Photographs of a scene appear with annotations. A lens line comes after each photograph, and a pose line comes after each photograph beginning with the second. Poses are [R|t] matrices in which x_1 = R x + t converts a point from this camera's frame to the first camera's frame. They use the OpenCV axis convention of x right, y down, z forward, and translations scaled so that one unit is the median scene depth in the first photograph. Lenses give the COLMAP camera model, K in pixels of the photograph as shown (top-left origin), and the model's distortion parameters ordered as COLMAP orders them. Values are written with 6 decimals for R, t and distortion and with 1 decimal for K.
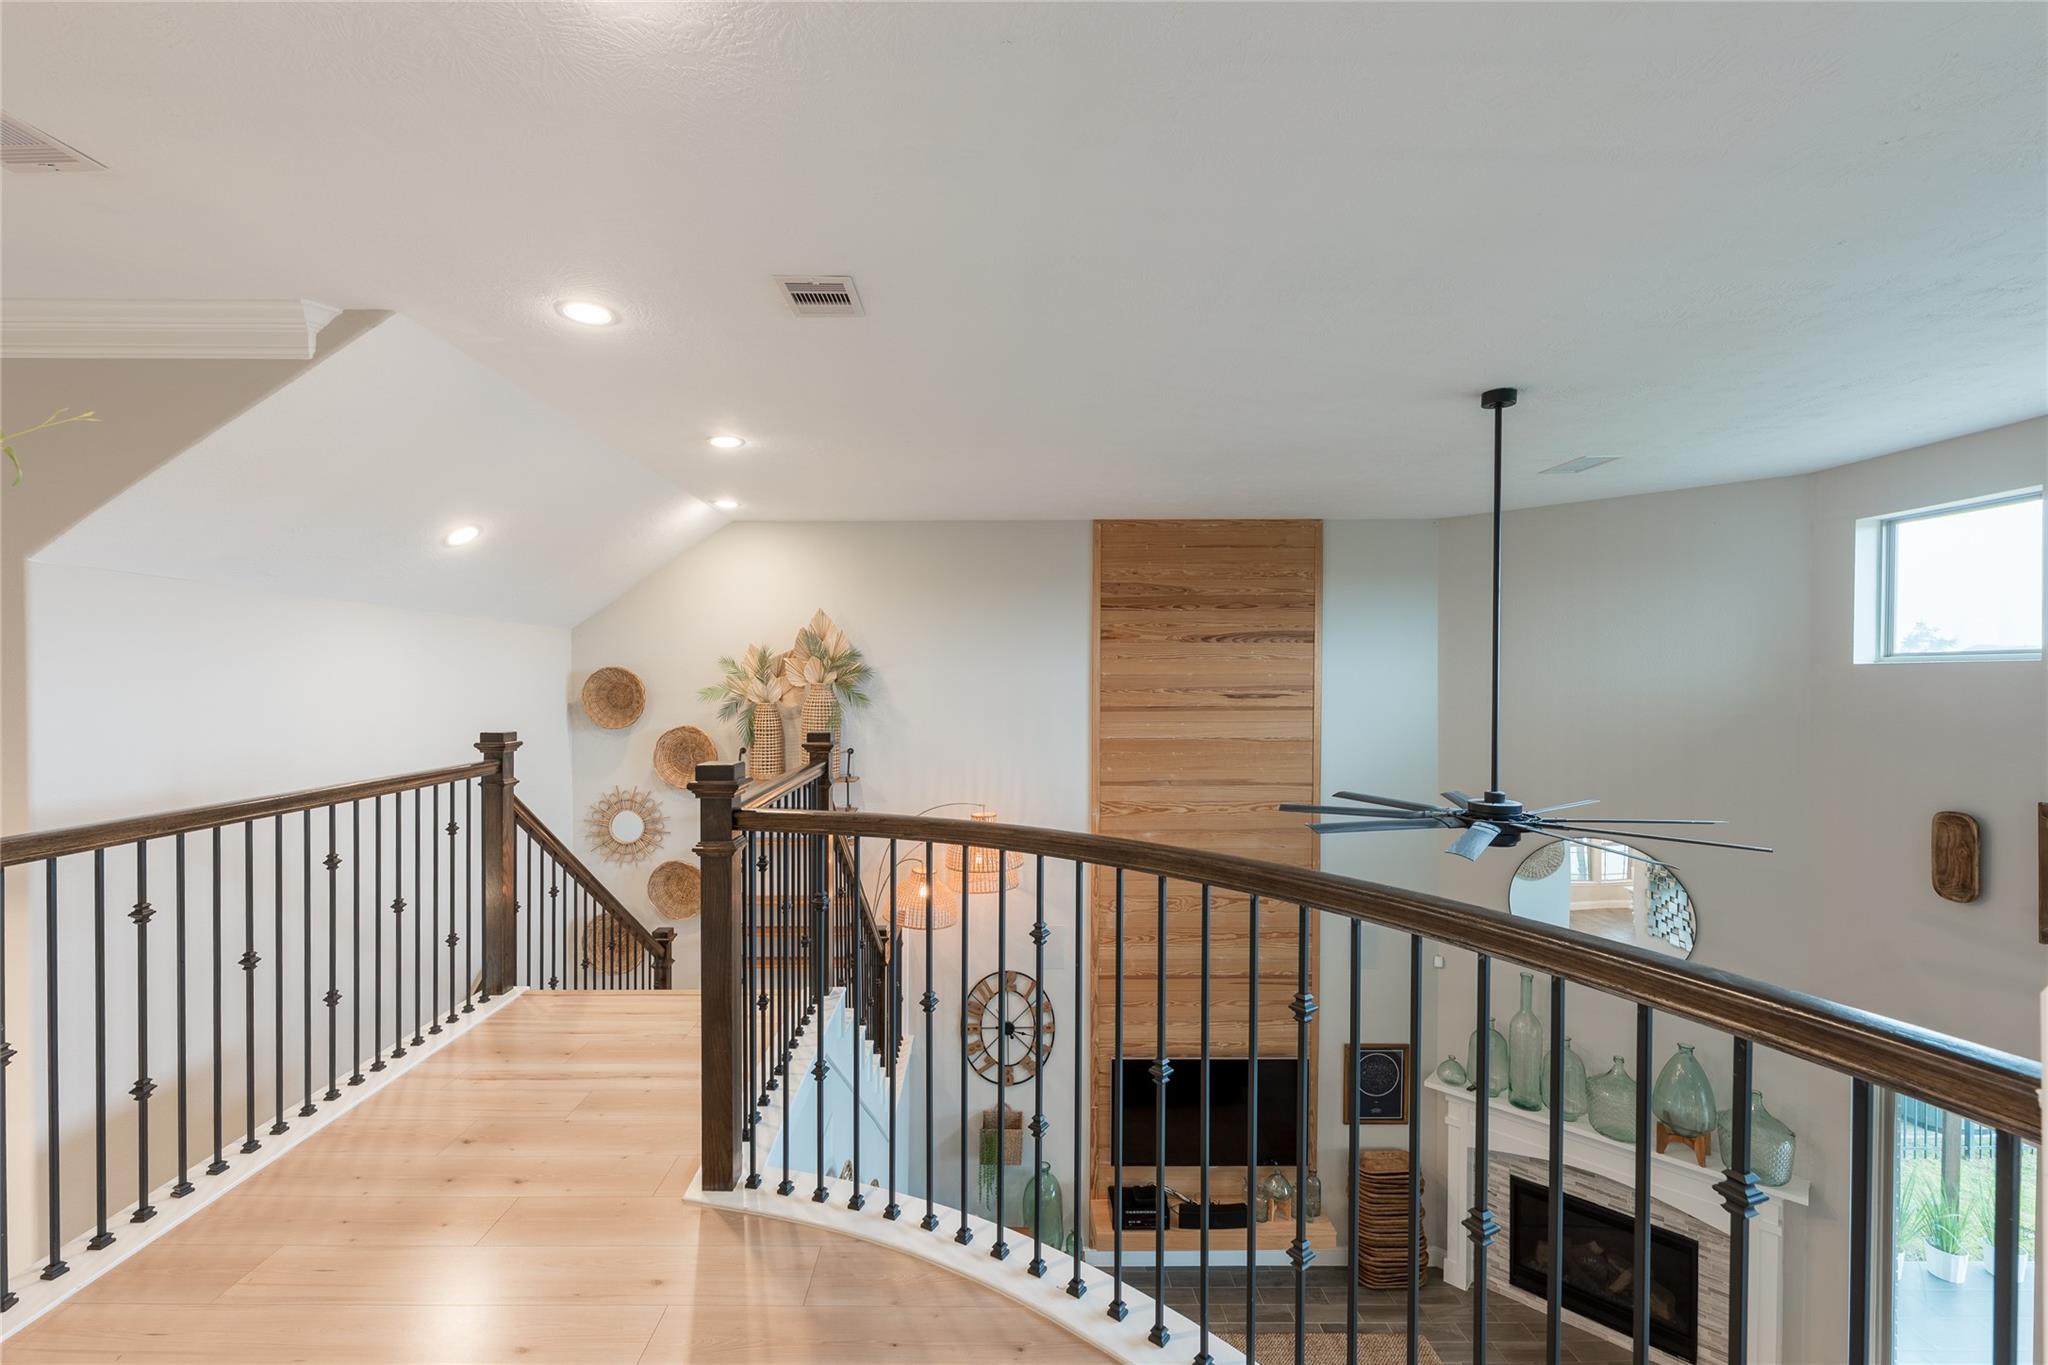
lens RADIAL K [[792.0, 0, 1020.0], [0, 792.0, 689.4], [0, 0, 1]] dist [-0.001405, -0.000387]
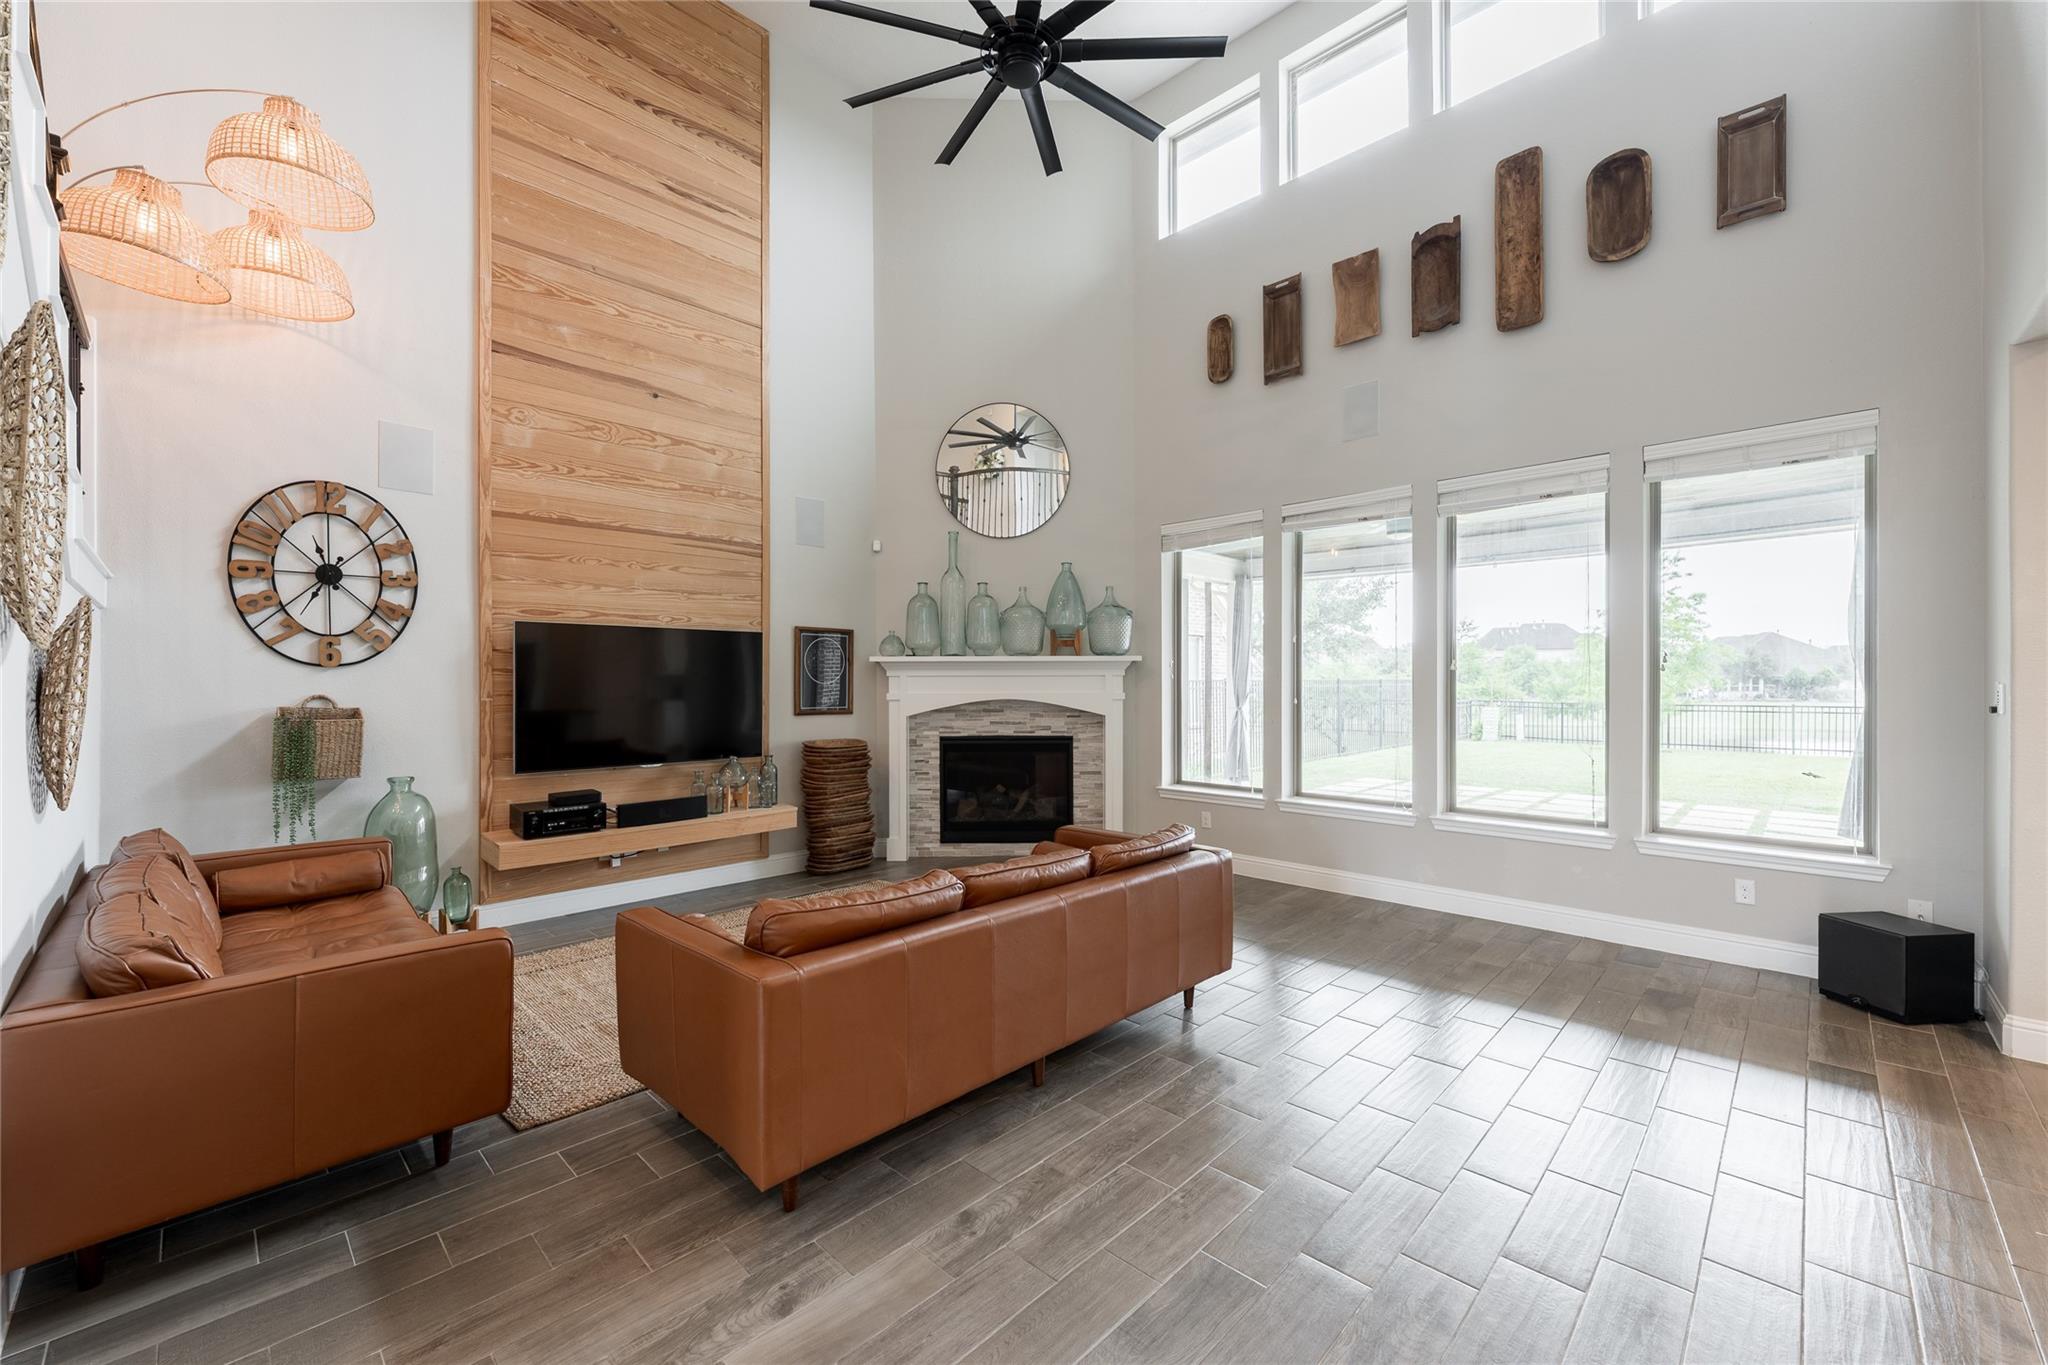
lens RADIAL K [[838.6, 0, 1011.0], [0, 838.6, 685.9], [0, 0, 1]] dist [-0.000394, -0.000140]
pose [[0.700598, -0.009159, 0.713497, -0.128884], [0.013261, 0.999912, -0.000185, 0.599932], [-0.713433, 0.009591, 0.700658, 0.154683]]
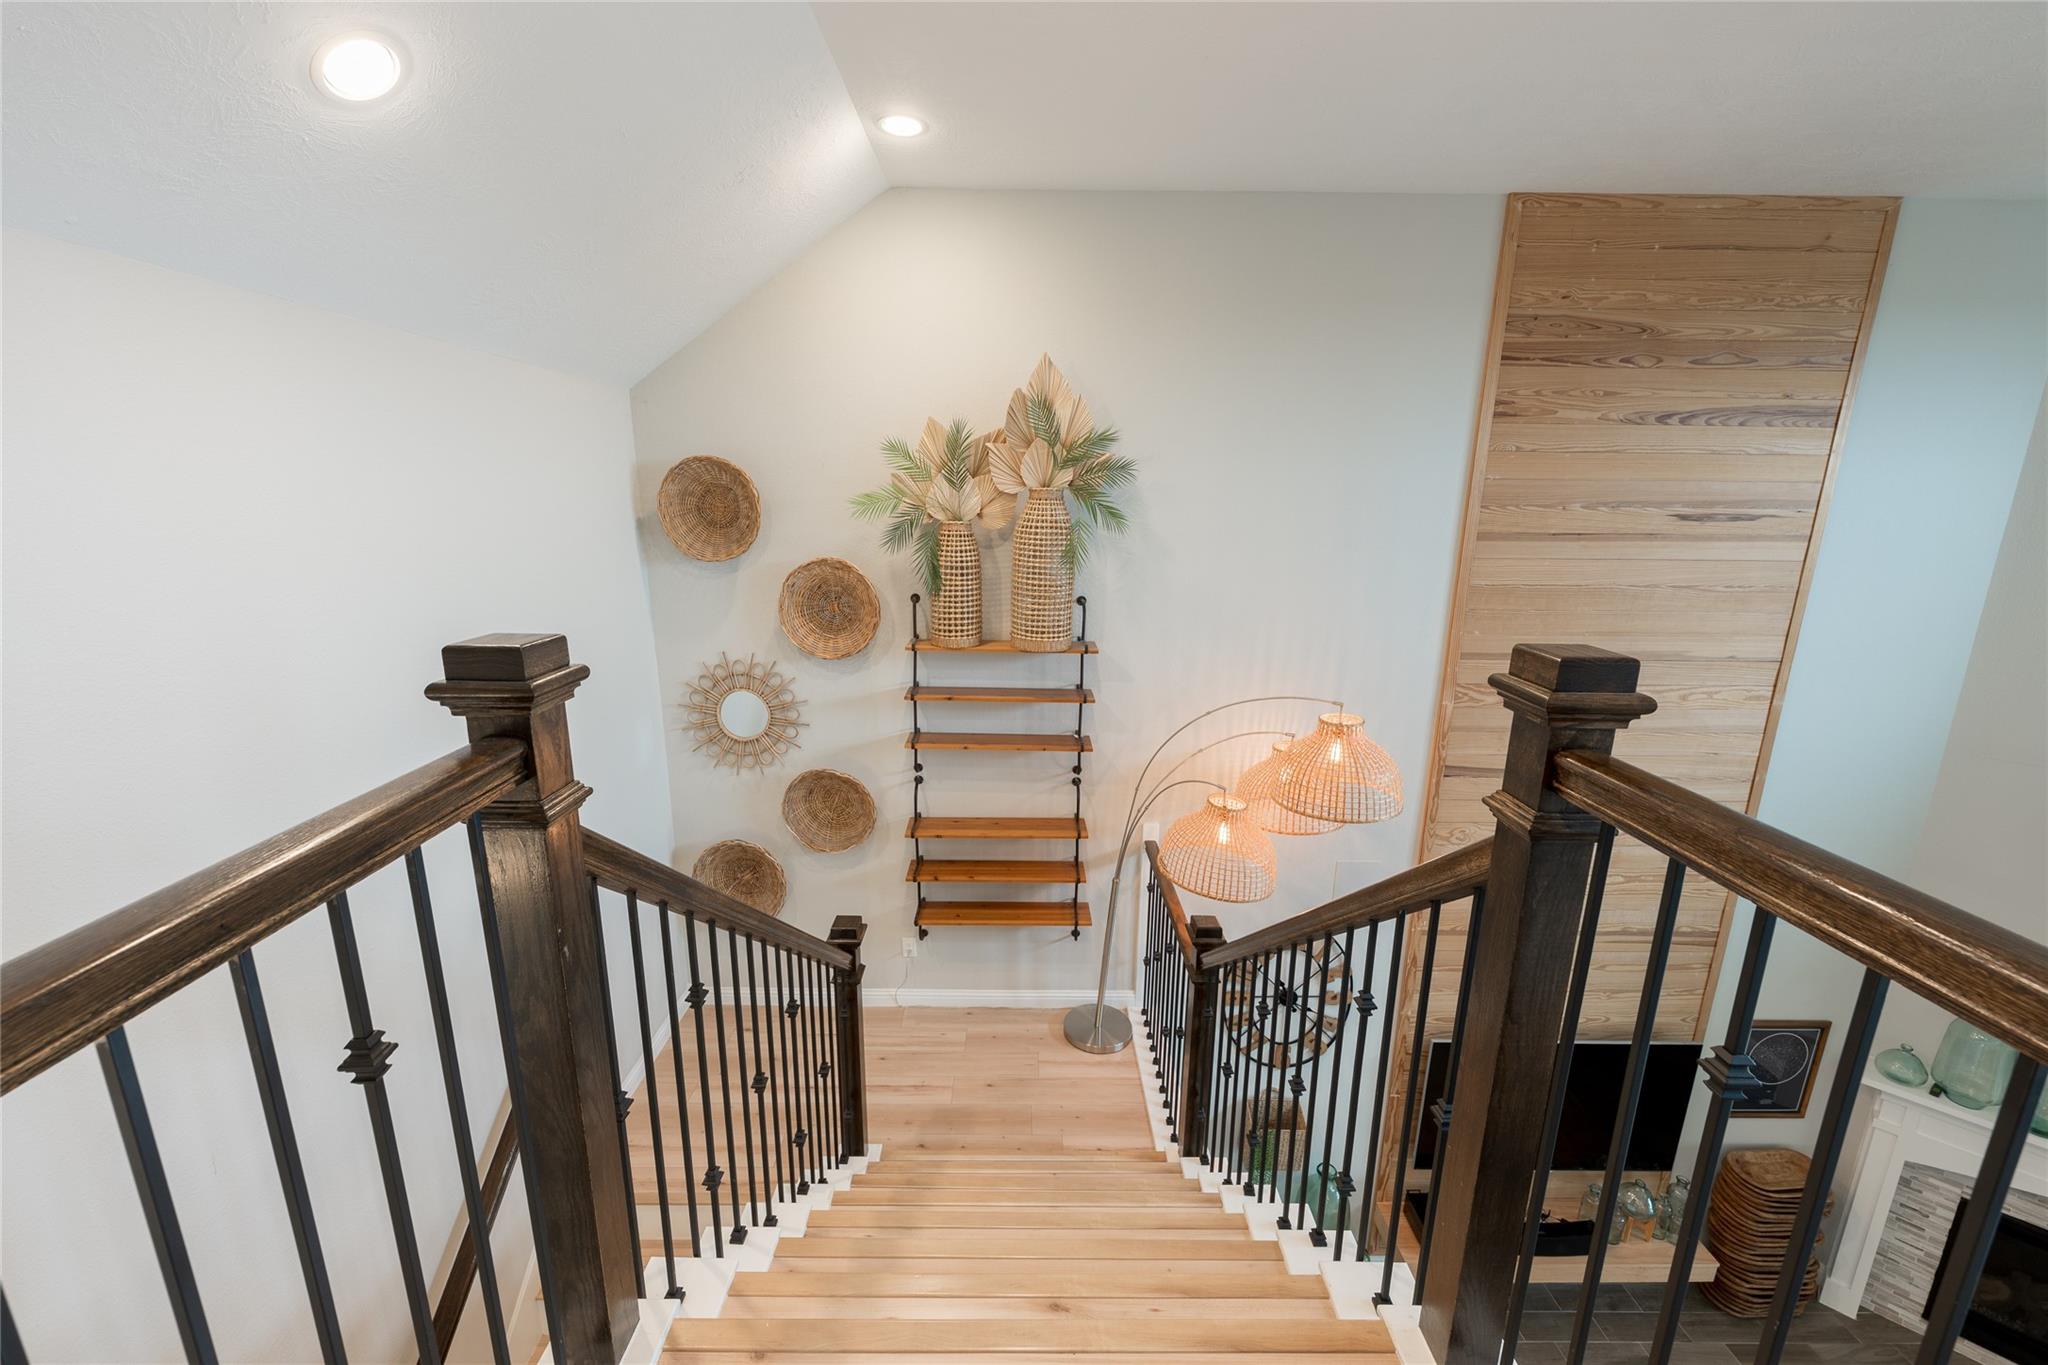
lens RADIAL K [[816.9, 0, 1023.9], [0, 816.9, 695.6], [0, 0, 1]] dist [-0.000876, -0.000256]
pose [[0.998425, 0.023472, -0.050966, -0.233812], [-0.010936, 0.972285, 0.233544, 0.000776], [0.055035, -0.232619, 0.971010, 0.368743]]
